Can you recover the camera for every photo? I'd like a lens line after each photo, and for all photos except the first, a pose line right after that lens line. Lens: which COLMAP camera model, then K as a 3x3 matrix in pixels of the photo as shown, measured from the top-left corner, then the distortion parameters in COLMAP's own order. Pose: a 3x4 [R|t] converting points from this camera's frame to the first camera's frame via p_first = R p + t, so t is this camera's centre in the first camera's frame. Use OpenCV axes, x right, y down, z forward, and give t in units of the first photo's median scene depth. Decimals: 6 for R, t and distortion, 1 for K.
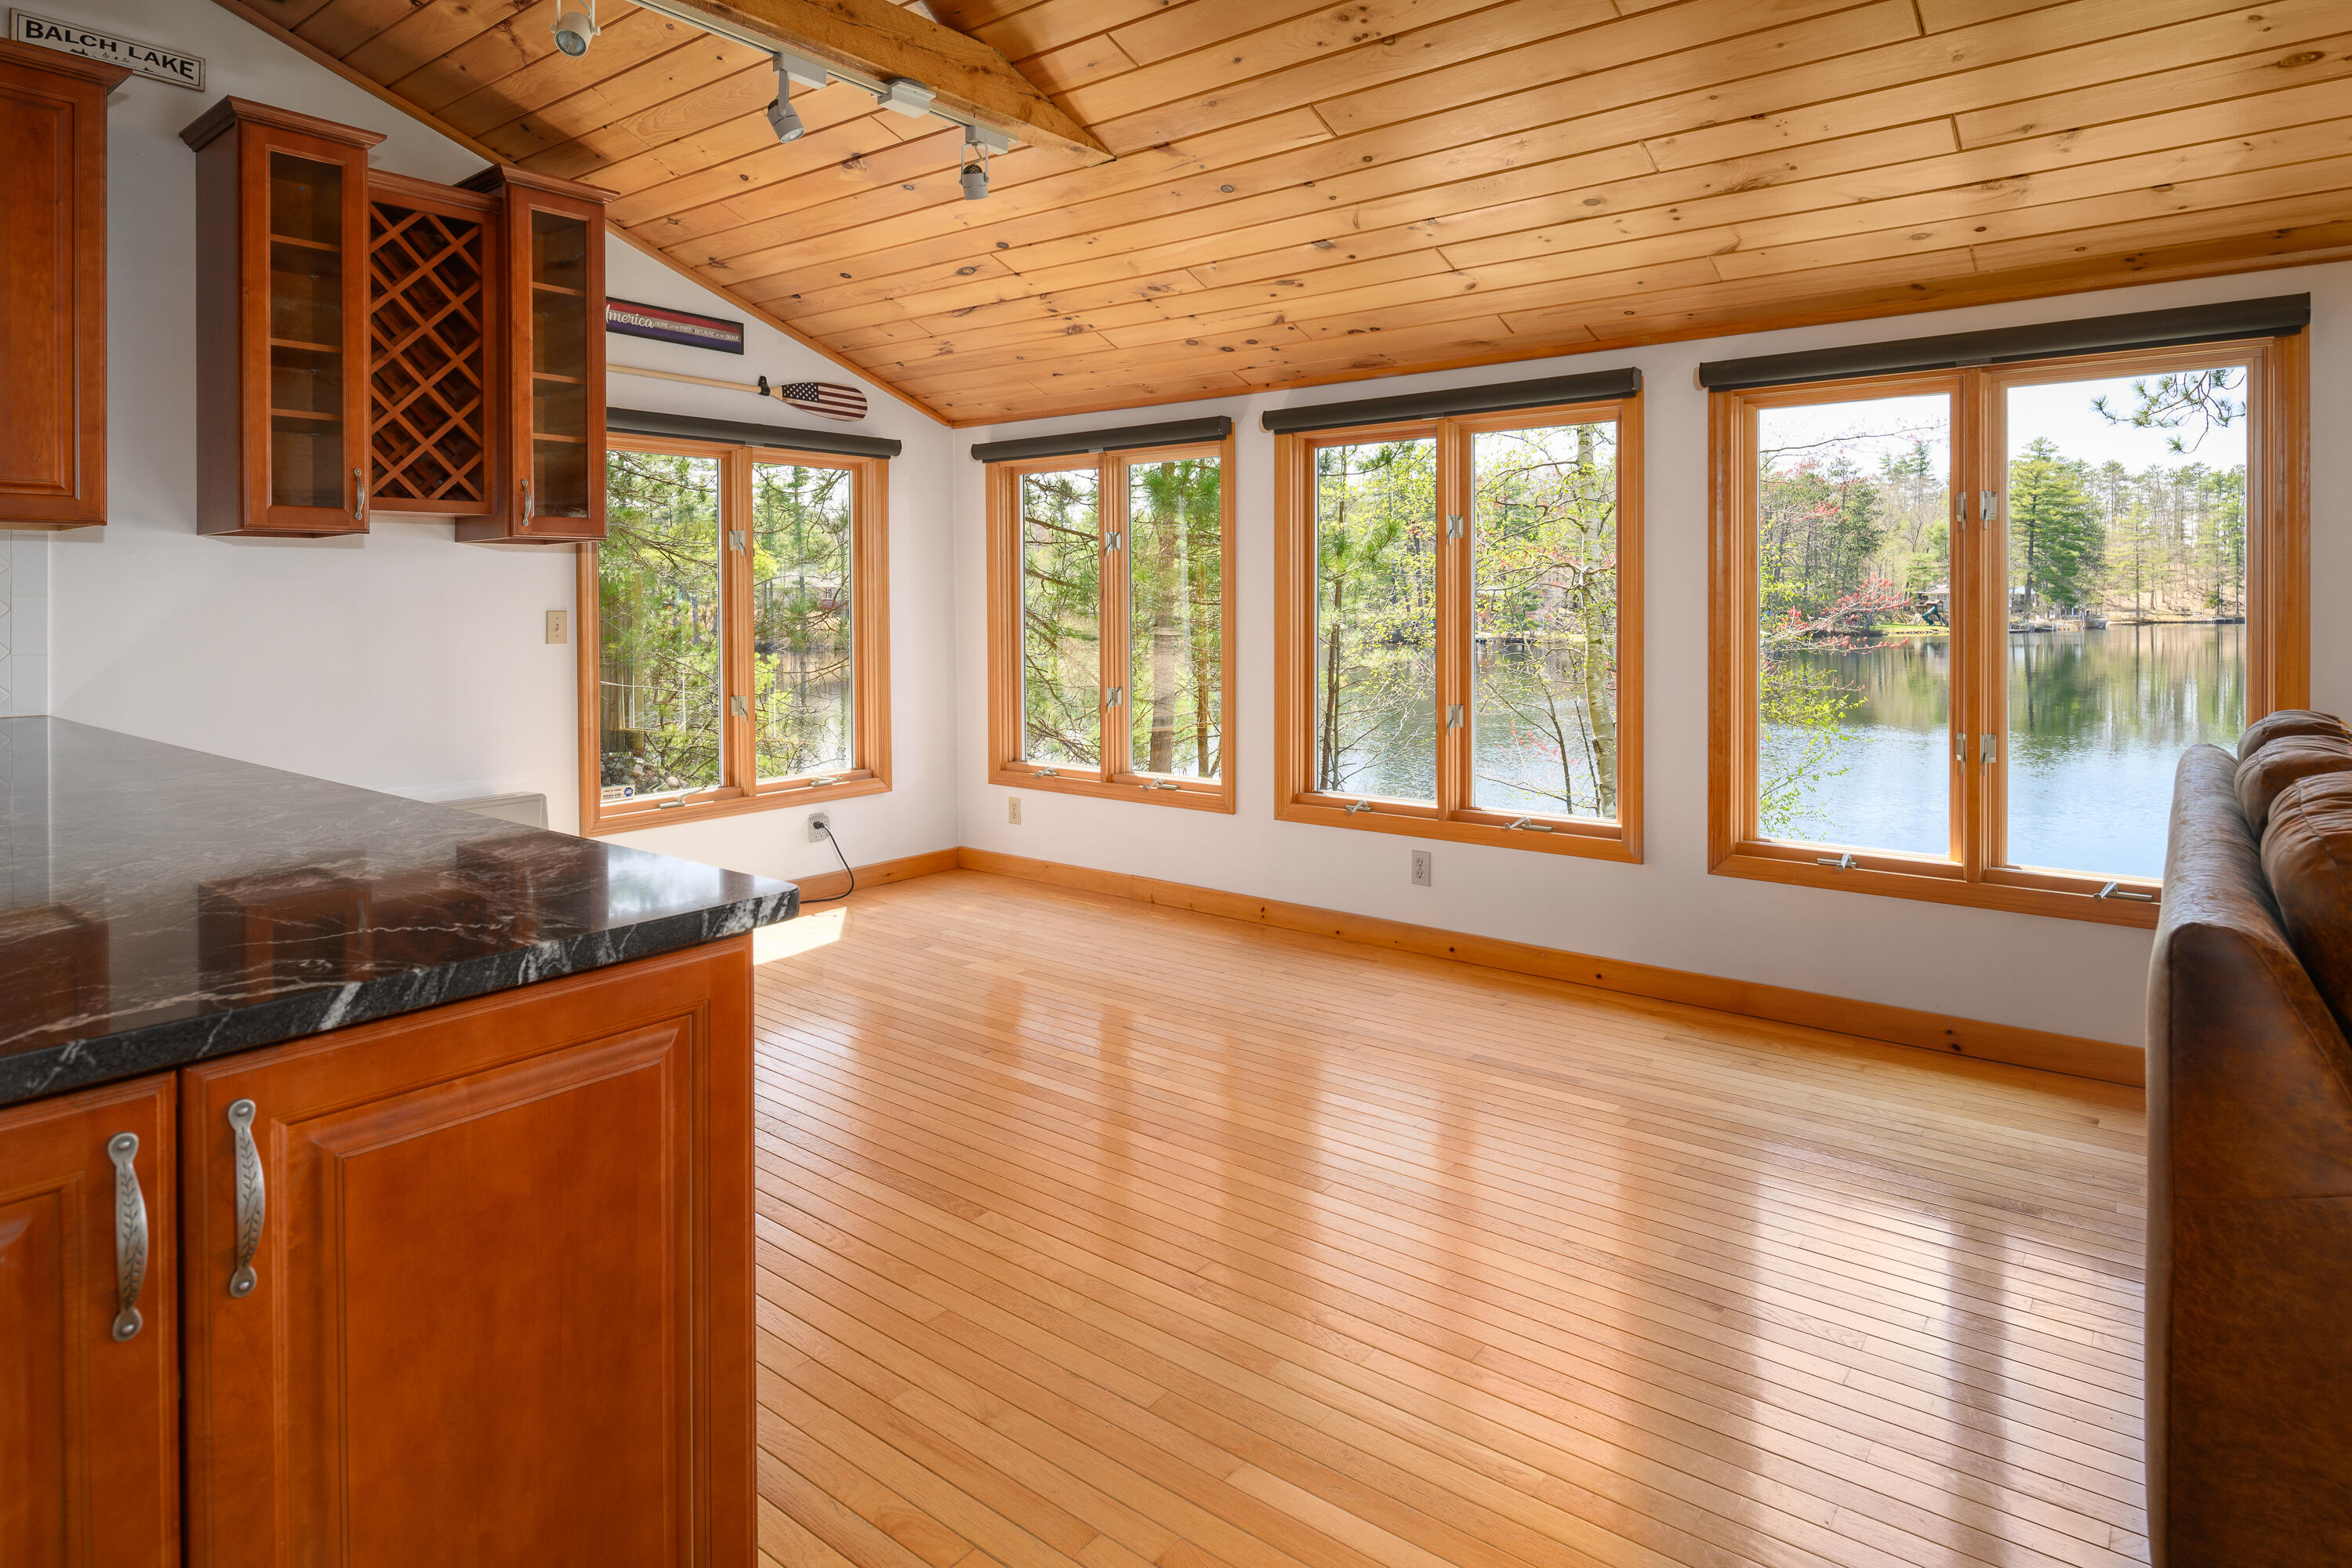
lens RADIAL K [[1294.2, 0, 1172.5], [0, 1294.2, 610.5], [0, 0, 1]] dist [-0.000747, -0.001542]
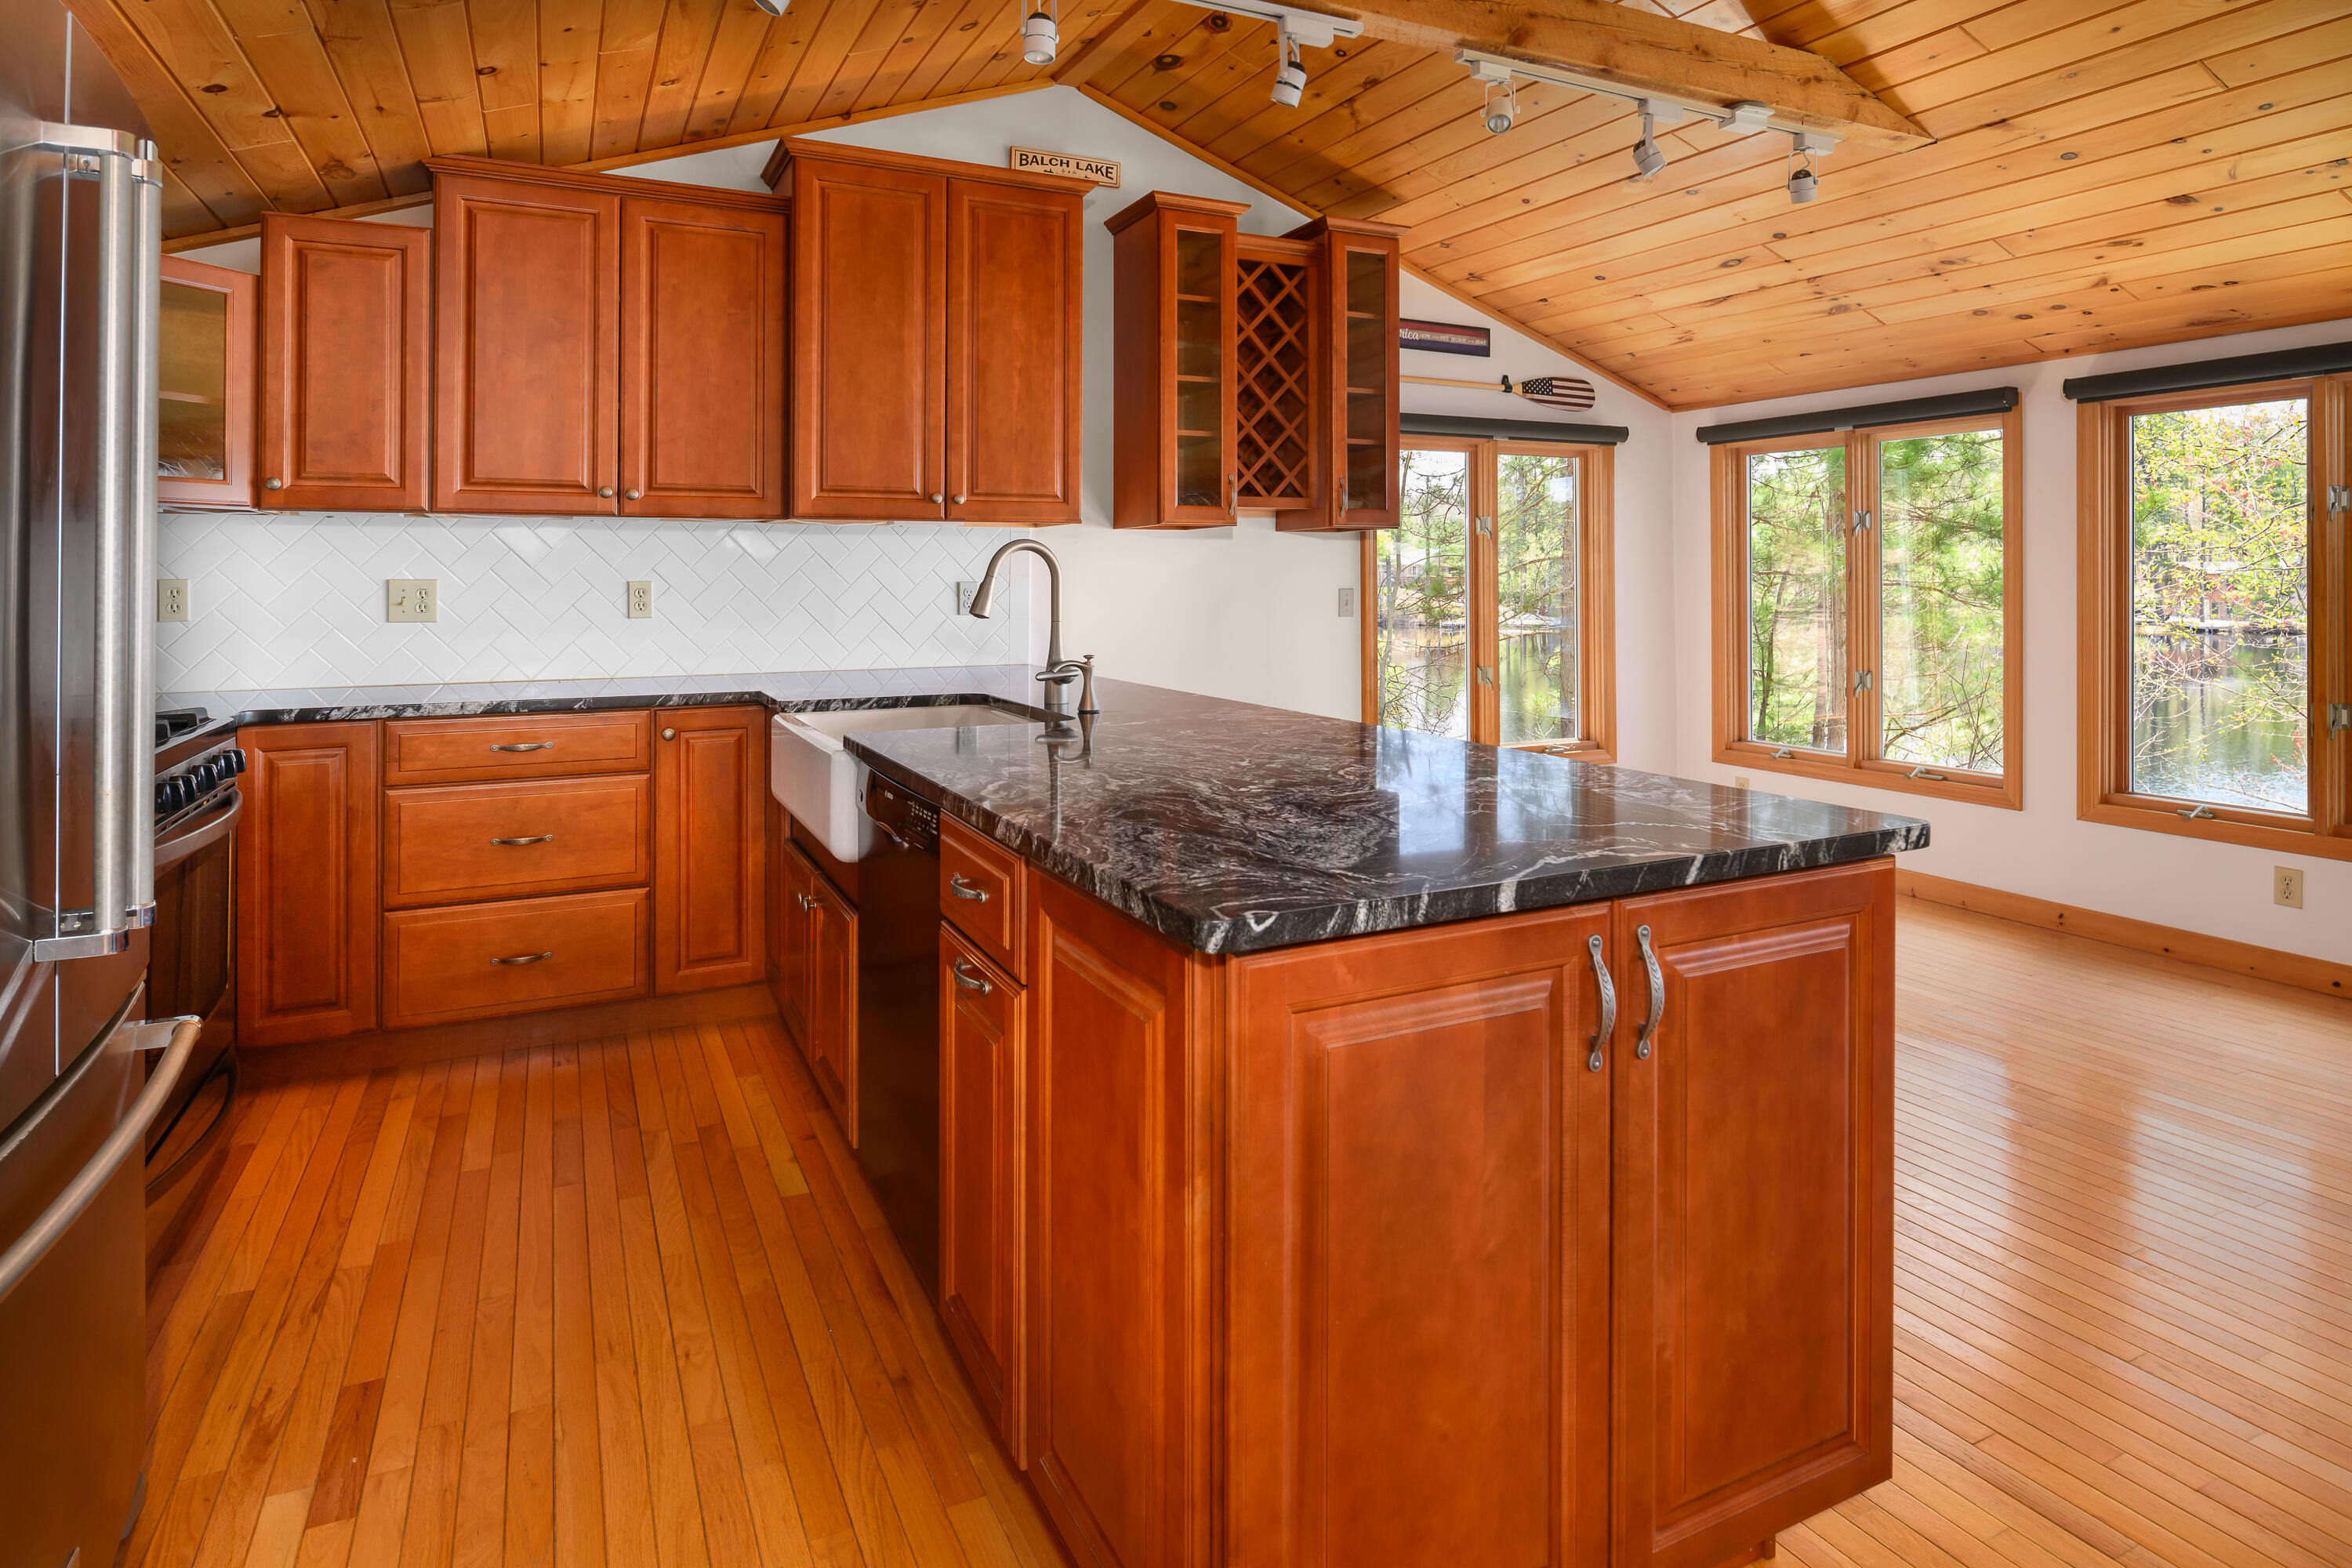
lens RADIAL K [[1289.3, 0, 1169.3], [0, 1289.3, 577.4], [0, 0, 1]] dist [0.000033, -0.006623]
pose [[0.902474, 0.002599, -0.430736, -0.126977], [-0.006061, 0.999959, -0.006665, -0.001611], [0.430701, 0.008625, 0.902454, -0.127977]]
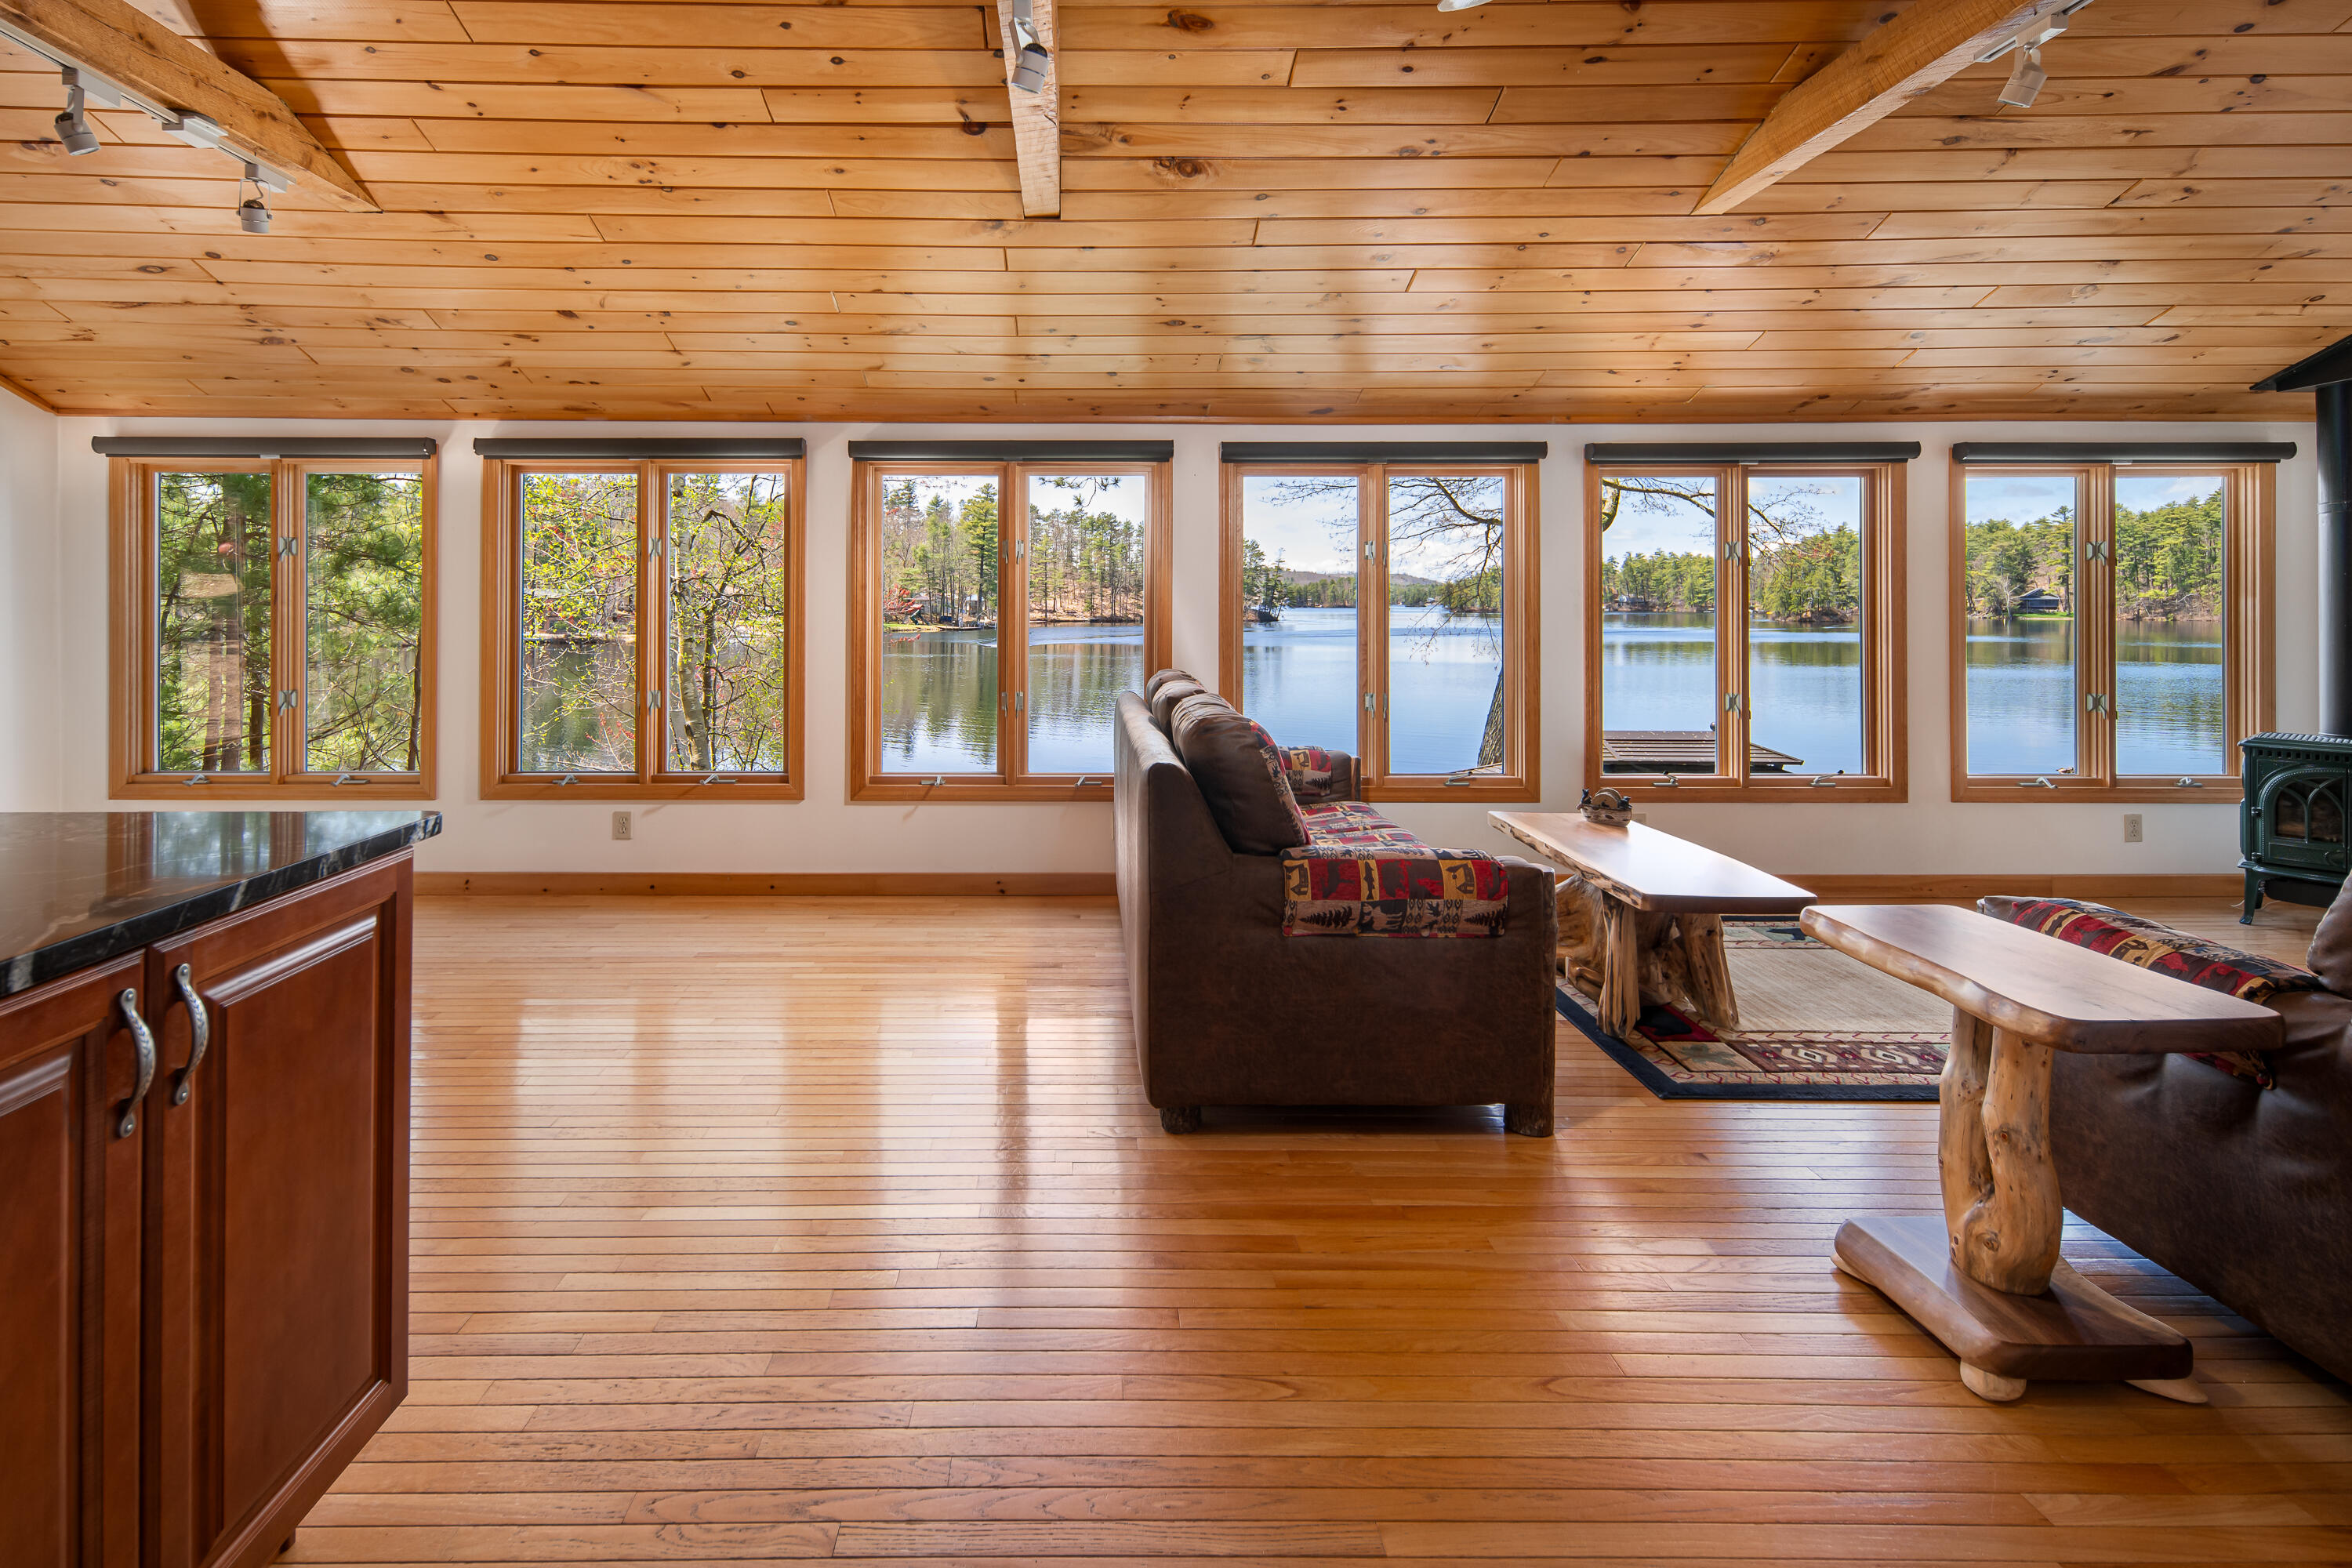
lens RADIAL K [[1156.9, 0, 1100.0], [0, 1156.9, 598.8], [0, 0, 1]] dist [-0.000813, -0.000778]
pose [[0.772922, 0.008182, 0.634448, -0.166160], [-0.000520, 0.999925, -0.012263, -0.001850], [-0.634501, 0.009148, 0.772868, -0.139420]]
